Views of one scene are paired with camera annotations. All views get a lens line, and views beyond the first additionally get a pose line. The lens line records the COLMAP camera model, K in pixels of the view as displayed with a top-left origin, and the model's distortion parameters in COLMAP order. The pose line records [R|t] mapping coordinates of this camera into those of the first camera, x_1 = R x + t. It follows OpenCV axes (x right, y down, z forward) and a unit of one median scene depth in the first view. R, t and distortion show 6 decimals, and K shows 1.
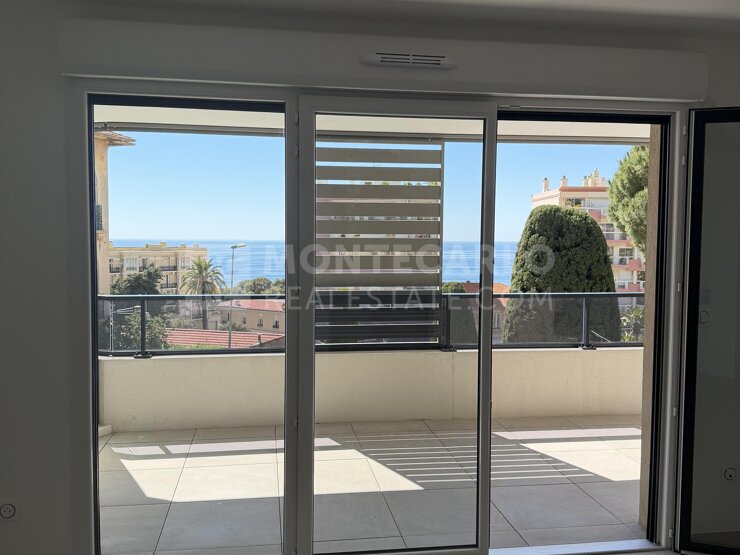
lens RADIAL K [[687.0, 0, 370.0], [0, 687.0, 277.5], [0, 0, 1]] dist [0.067810, -0.017292]
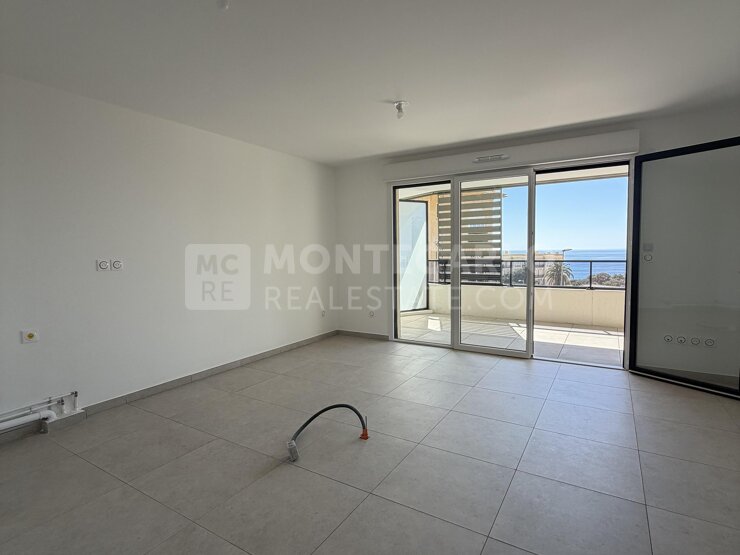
lens RADIAL K [[394.0, 0, 369.5], [0, 394.0, 271.9], [0, 0, 1]] dist [0.000749, 0.000353]
pose [[0.759043, 0.018192, -0.650786, 0.641564], [-0.019705, 0.999794, 0.004965, 0.114379], [0.650742, 0.009055, 0.759245, -0.412193]]
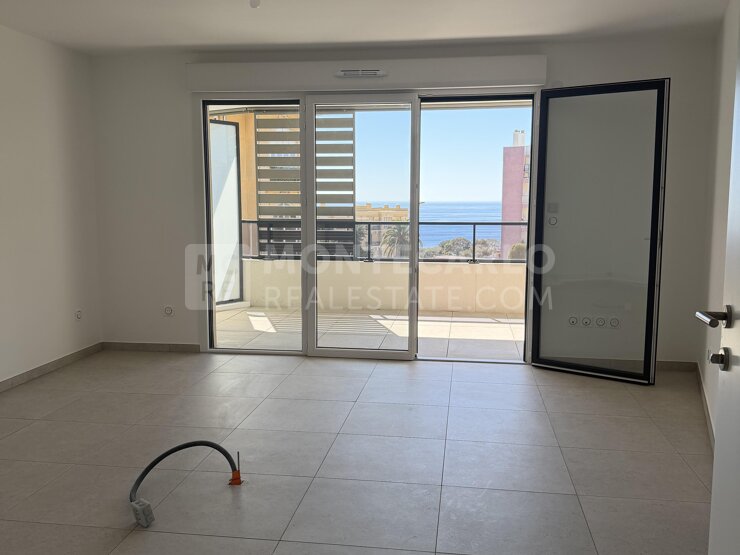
lens RADIAL K [[687.0, 0, 370.0], [0, 687.0, 277.5], [0, 0, 1]] dist [0.067810, -0.017292]
pose [[0.954876, 0.028621, -0.295623, 0.578299], [-0.012596, 0.998353, 0.055973, 0.108636], [0.296738, -0.049724, 0.953664, -0.680763]]
